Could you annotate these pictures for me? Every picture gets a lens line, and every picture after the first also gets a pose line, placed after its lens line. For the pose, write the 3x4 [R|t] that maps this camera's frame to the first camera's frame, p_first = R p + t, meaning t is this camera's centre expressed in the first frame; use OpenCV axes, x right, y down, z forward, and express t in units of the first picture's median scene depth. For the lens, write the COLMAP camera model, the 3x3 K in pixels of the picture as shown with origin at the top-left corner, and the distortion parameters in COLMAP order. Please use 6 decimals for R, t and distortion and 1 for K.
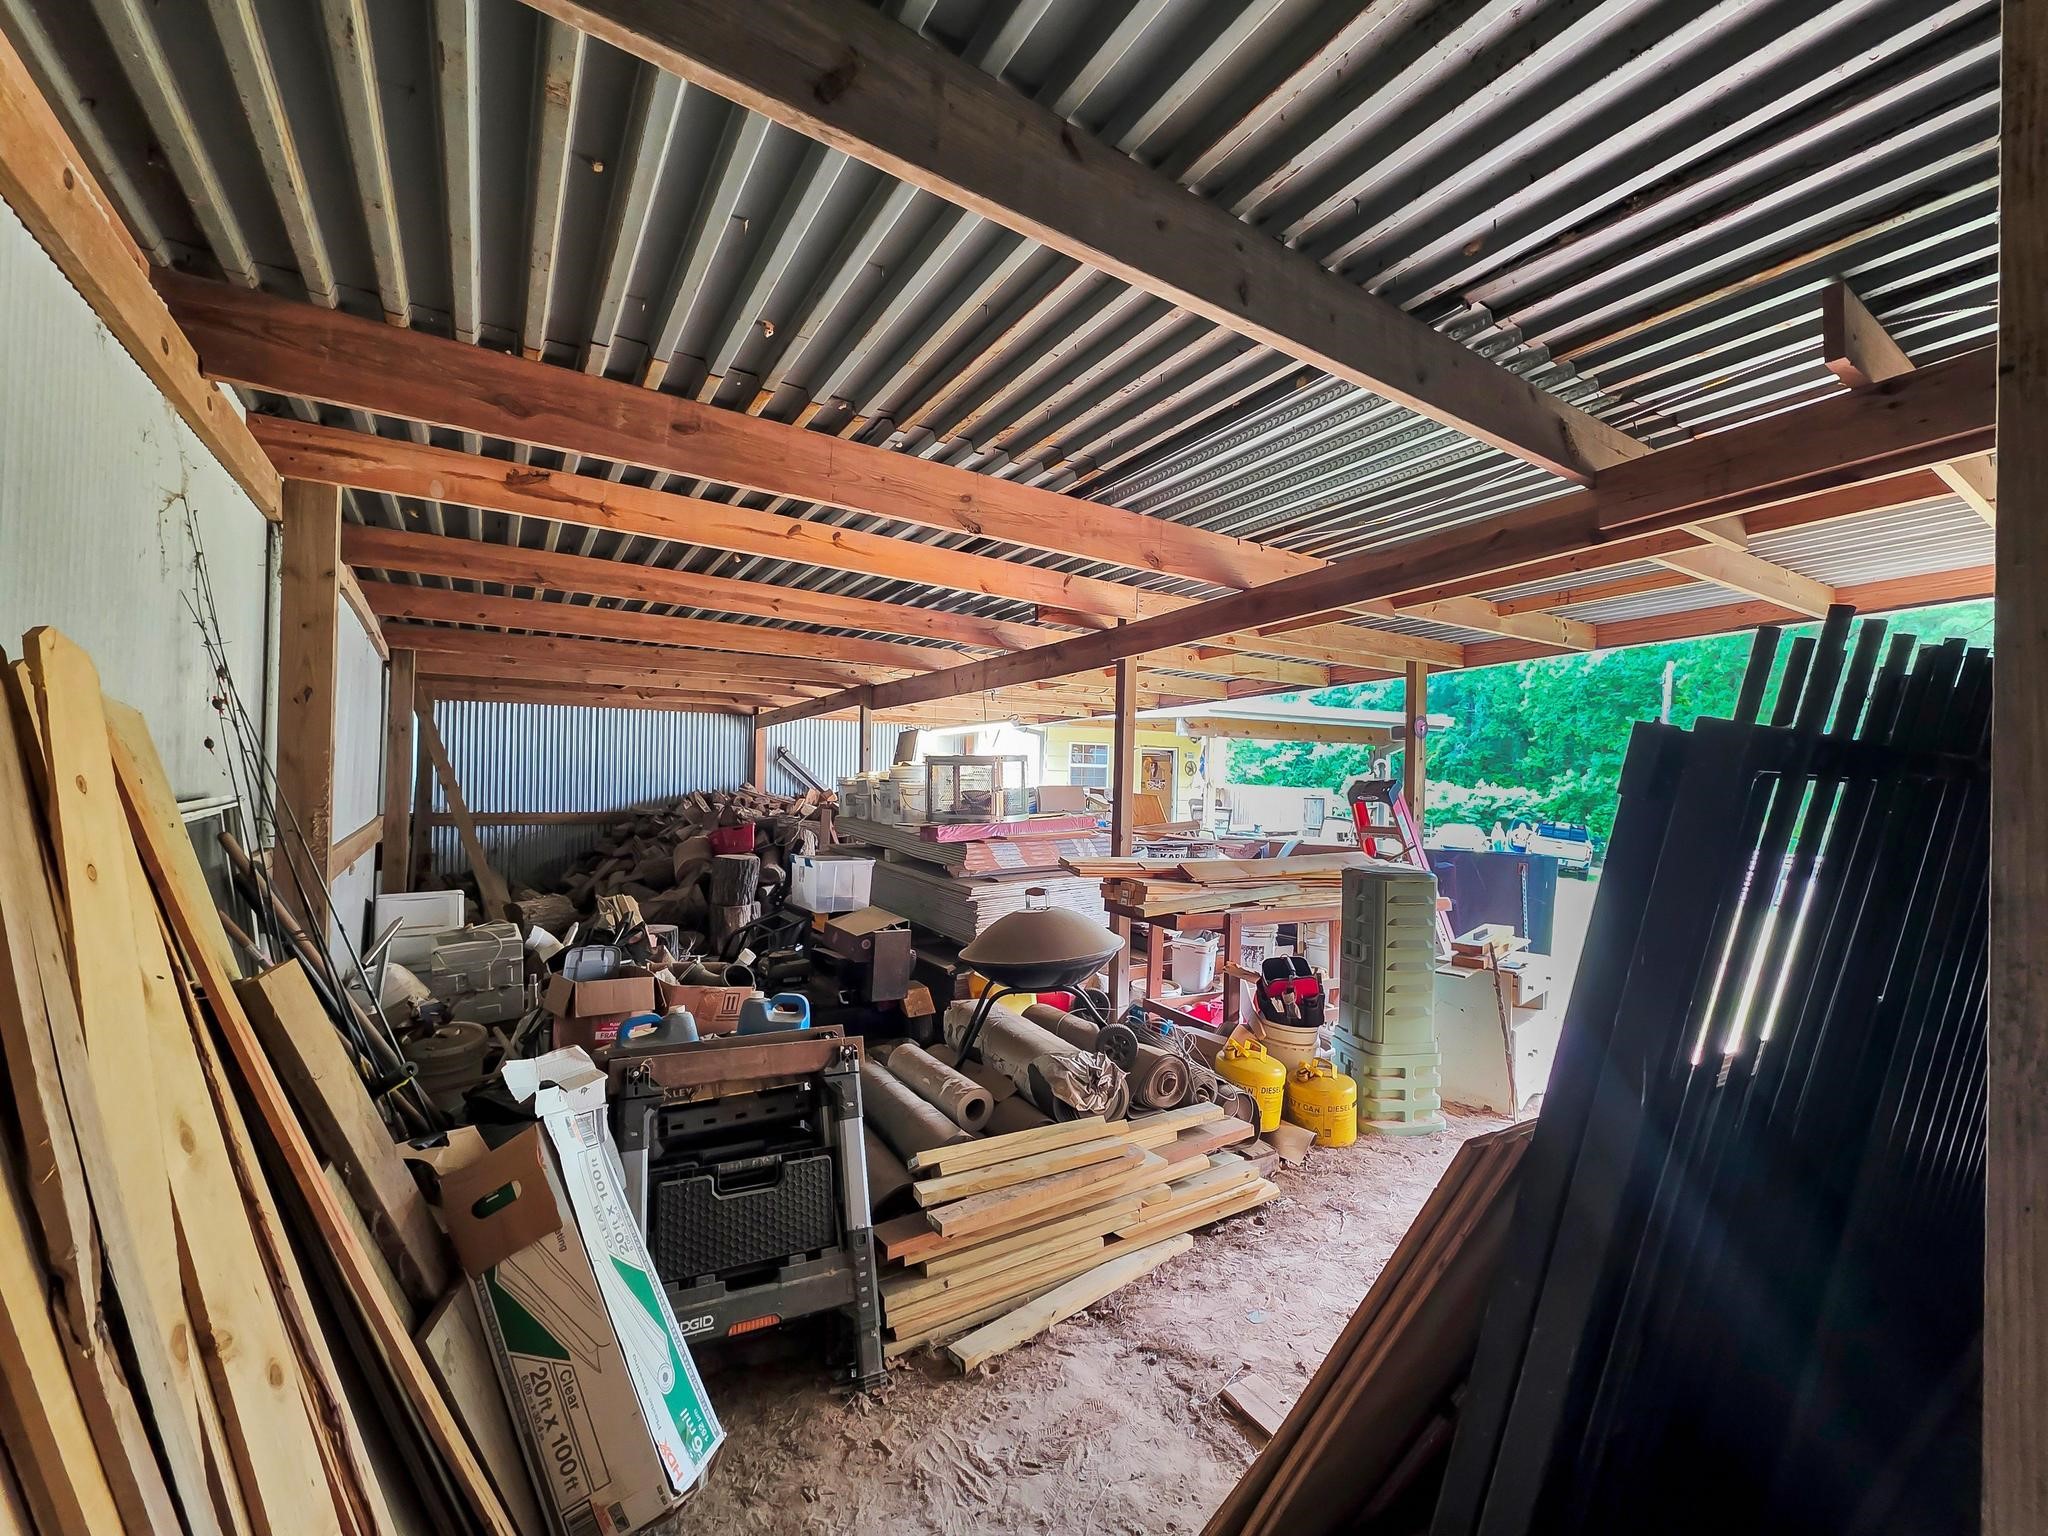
lens RADIAL K [[861.0, 0, 1014.0], [0, 861.0, 816.0], [0, 0, 1]] dist [0.000534, 0.000180]
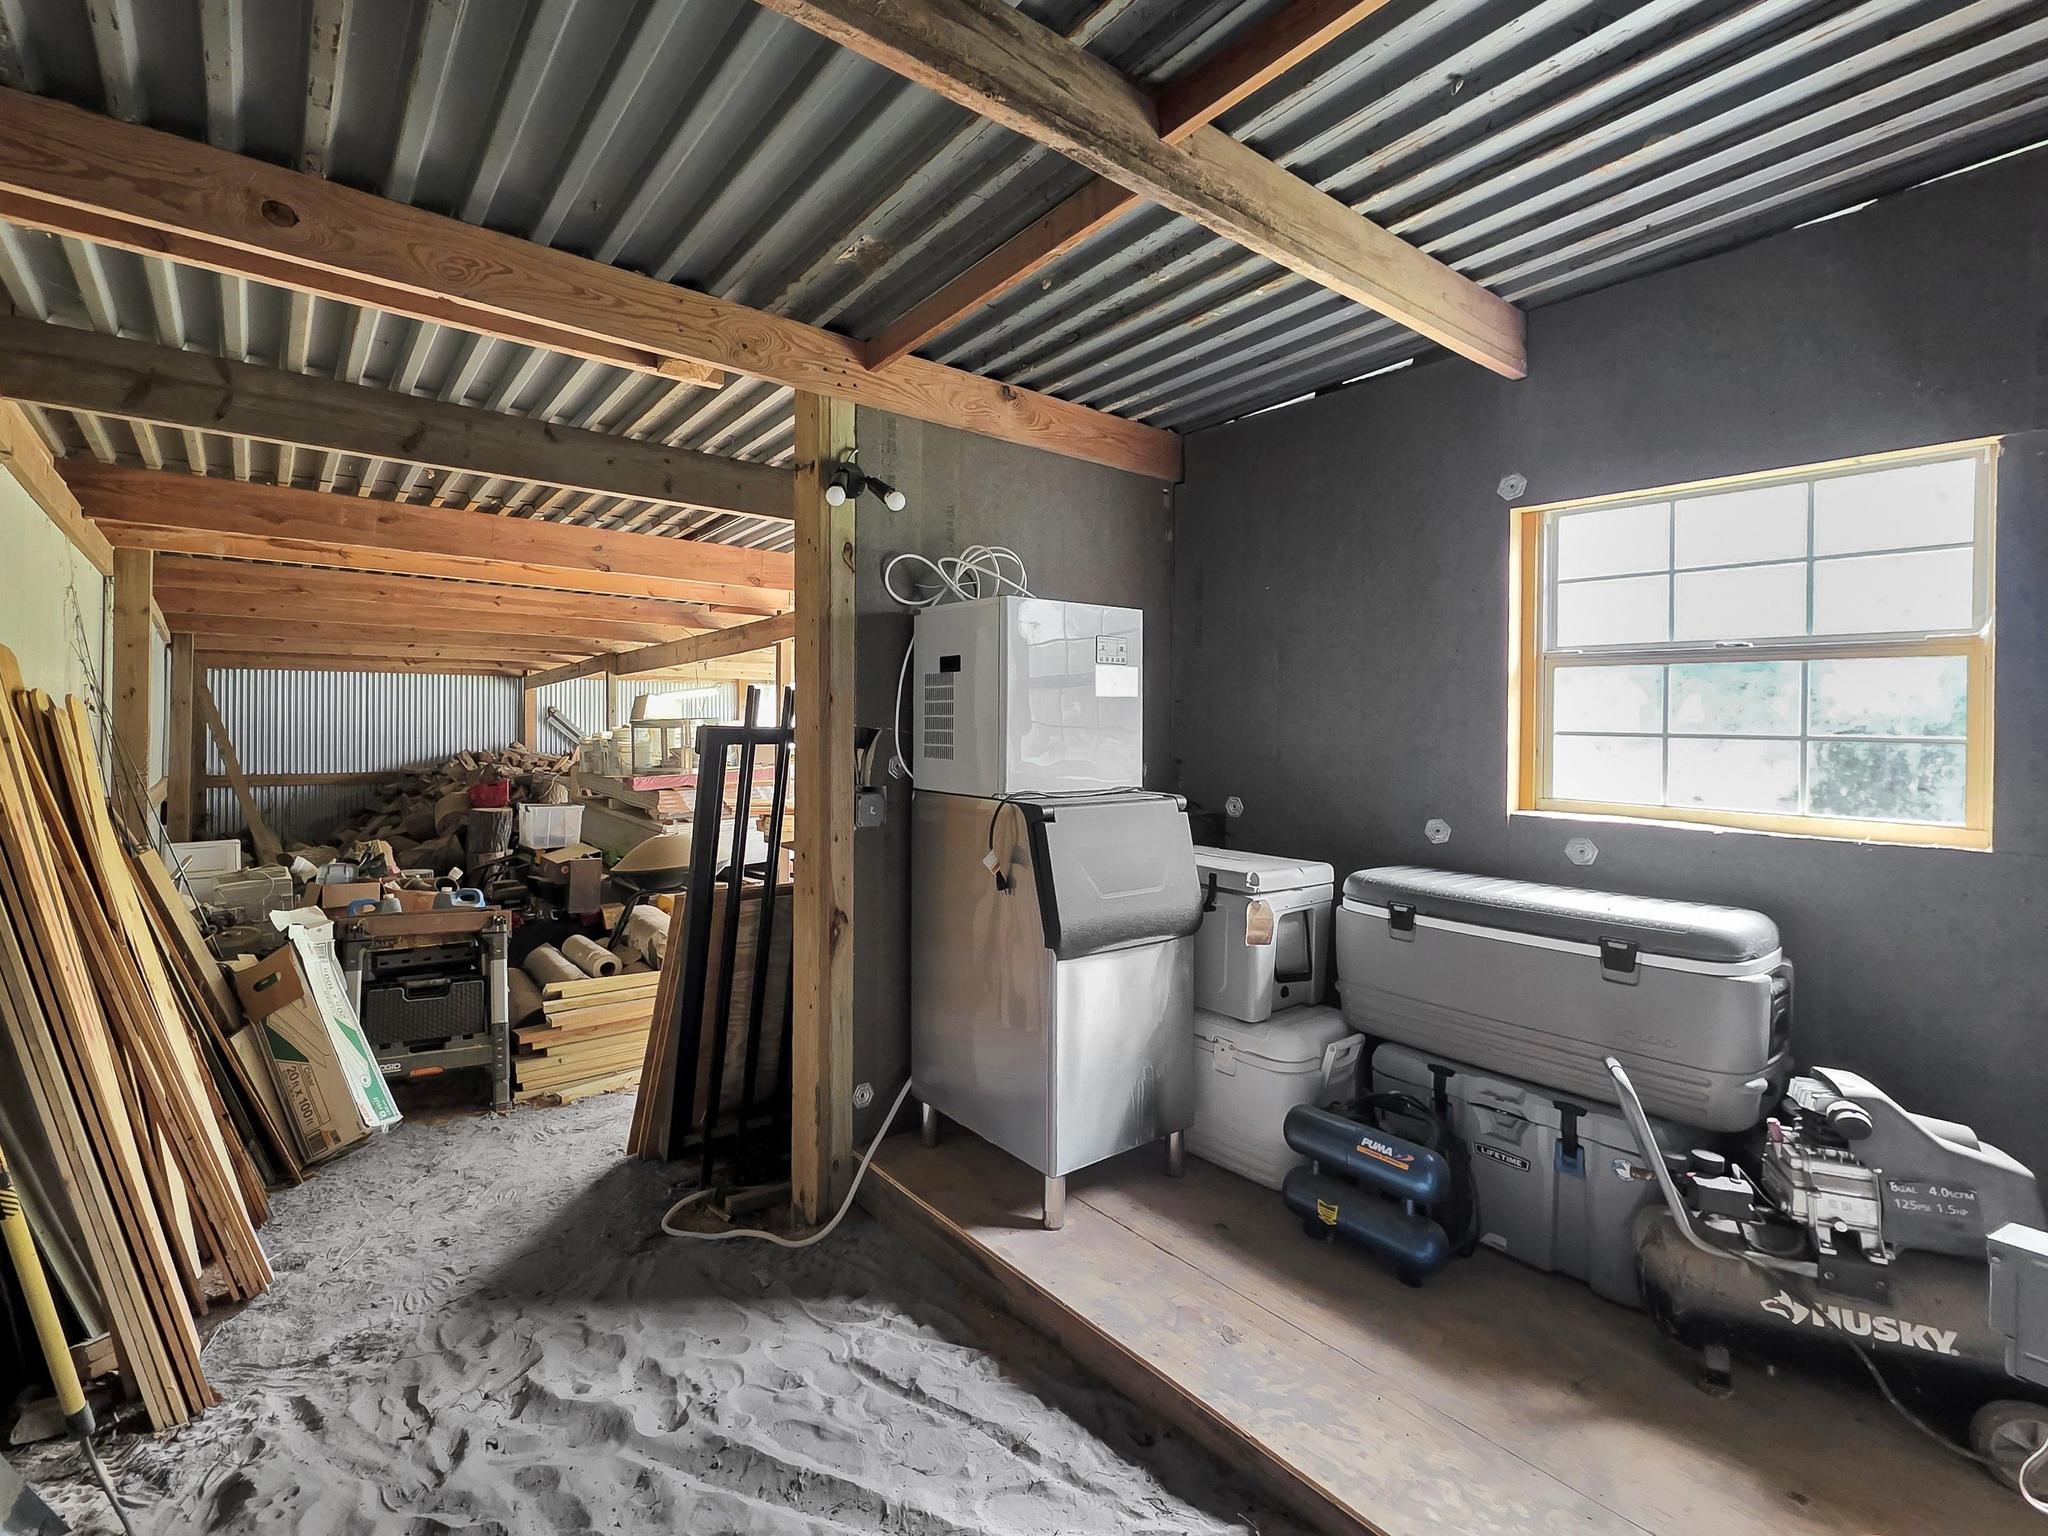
lens RADIAL K [[1126.5, 0, 1024.0], [0, 1126.5, 768.0], [0, 0, 1]] dist [0.000781, 0.001284]
pose [[0.998831, -0.016469, 0.045444, 0.612181], [0.016626, 0.999857, -0.003075, 0.019097], [-0.045387, 0.003826, 0.998962, -0.993534]]
